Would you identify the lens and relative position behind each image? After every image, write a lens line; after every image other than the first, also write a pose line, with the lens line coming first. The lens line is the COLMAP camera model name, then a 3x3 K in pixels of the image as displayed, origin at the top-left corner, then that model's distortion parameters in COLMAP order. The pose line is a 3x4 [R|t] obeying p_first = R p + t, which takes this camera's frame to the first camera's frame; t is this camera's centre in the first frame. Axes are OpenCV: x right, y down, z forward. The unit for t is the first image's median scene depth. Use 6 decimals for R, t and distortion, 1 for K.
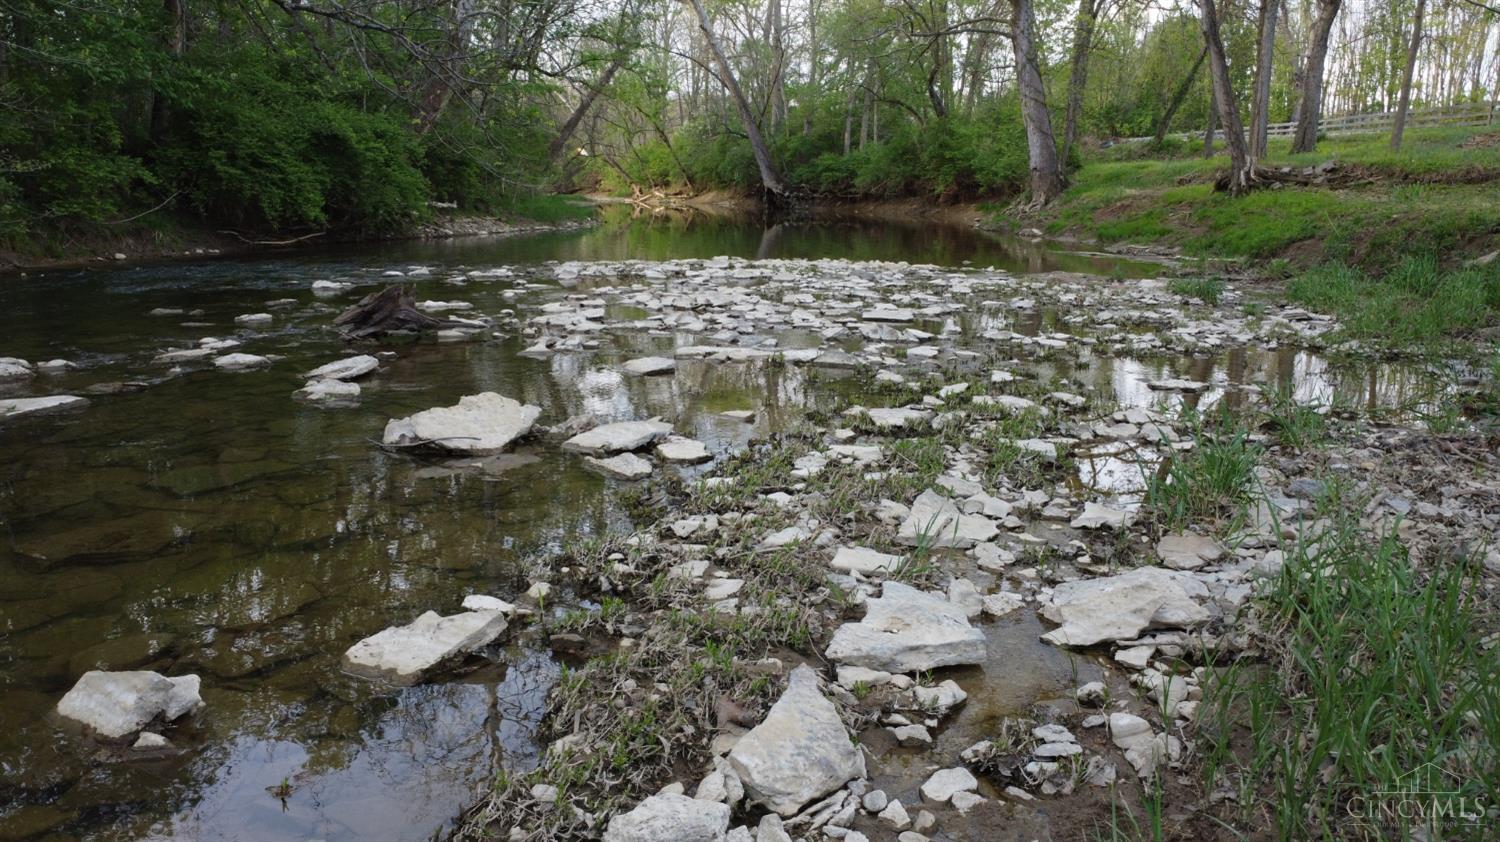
lens RADIAL K [[1121.2, 0, 748.0], [0, 1121.2, 420.2], [0, 0, 1]] dist [0.005171, 0.001957]
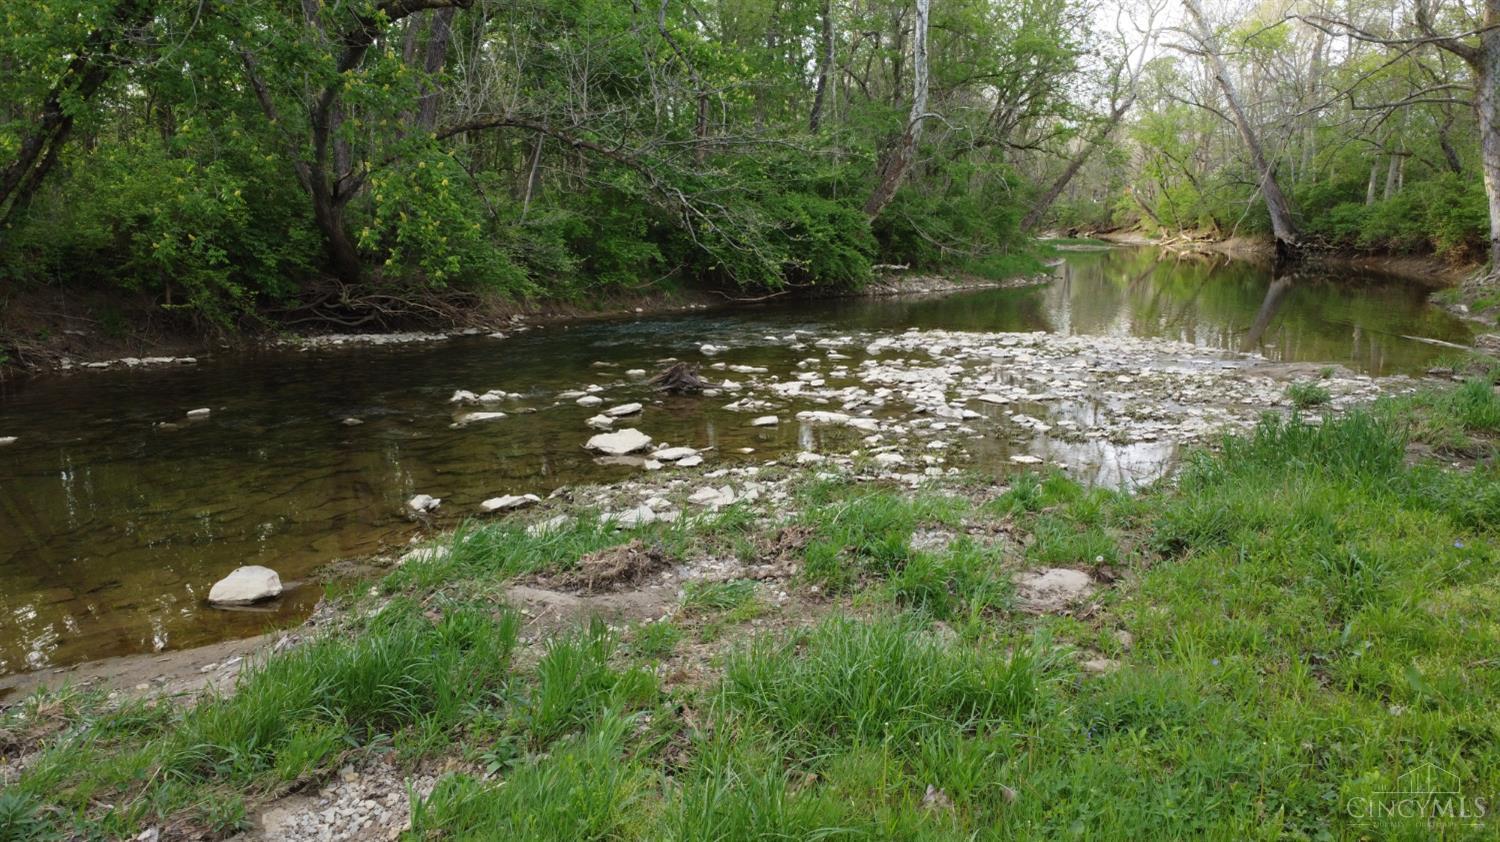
lens RADIAL K [[1121.2, 0, 749.9], [0, 1121.2, 421.1], [0, 0, 1]] dist [0.005171, 0.001957]
pose [[0.883394, 0.085452, -0.460773, 0.139119], [-0.096588, 0.995324, -0.000593, -0.008494], [0.458568, 0.045029, 0.887518, -0.121570]]
